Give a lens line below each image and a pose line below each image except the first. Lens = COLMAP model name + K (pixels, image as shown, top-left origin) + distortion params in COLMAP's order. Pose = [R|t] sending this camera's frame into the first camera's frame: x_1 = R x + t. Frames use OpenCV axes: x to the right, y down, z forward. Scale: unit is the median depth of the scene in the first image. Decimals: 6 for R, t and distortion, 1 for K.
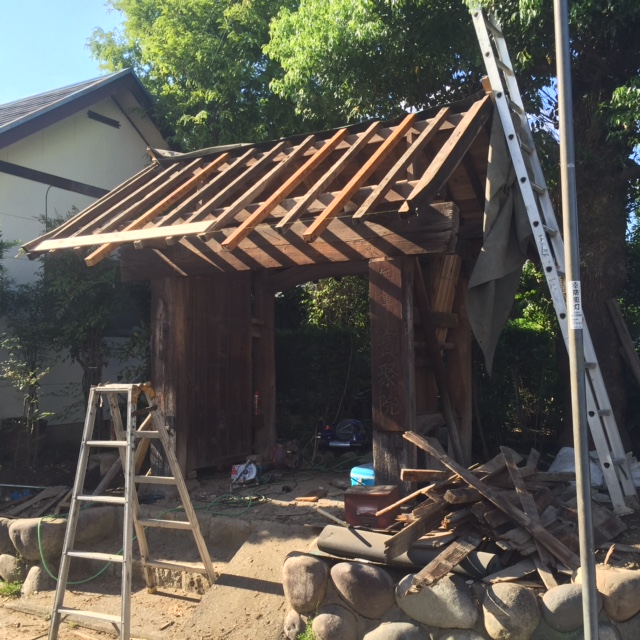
lens RADIAL K [[713.7, 0, 325.1], [0, 713.7, 317.0], [0, 0, 1]] dist [0.043443, 0.000000]
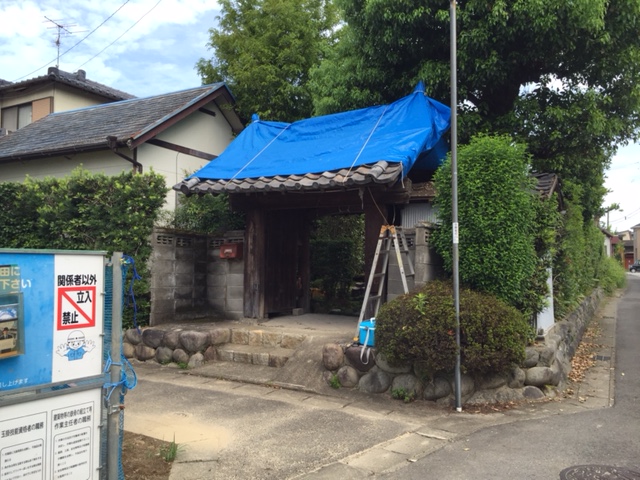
lens RADIAL K [[542.7, 0, 316.2], [0, 542.7, 237.3], [0, 0, 1]] dist [0.015205, -0.004598]
pose [[0.999651, 0.025480, -0.006910, -0.051447], [-0.025371, 0.999559, 0.015411, -0.009610], [0.007299, -0.015230, 0.999857, -0.406889]]
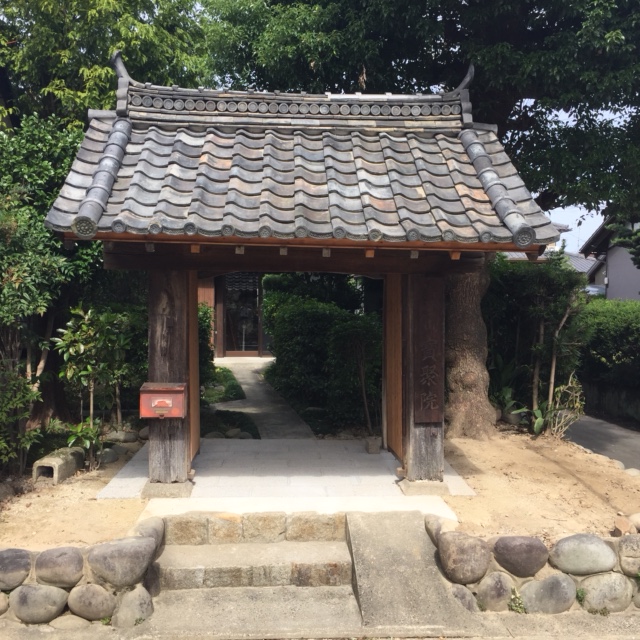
lens RADIAL K [[713.7, 0, 313.7], [0, 713.7, 324.9], [0, 0, 1]] dist [0.043443, 0.000000]
pose [[0.831154, 0.009763, 0.555957, -0.588159], [-0.055846, 0.996256, 0.065996, -0.055976], [-0.553231, -0.085901, 0.828587, 0.107591]]
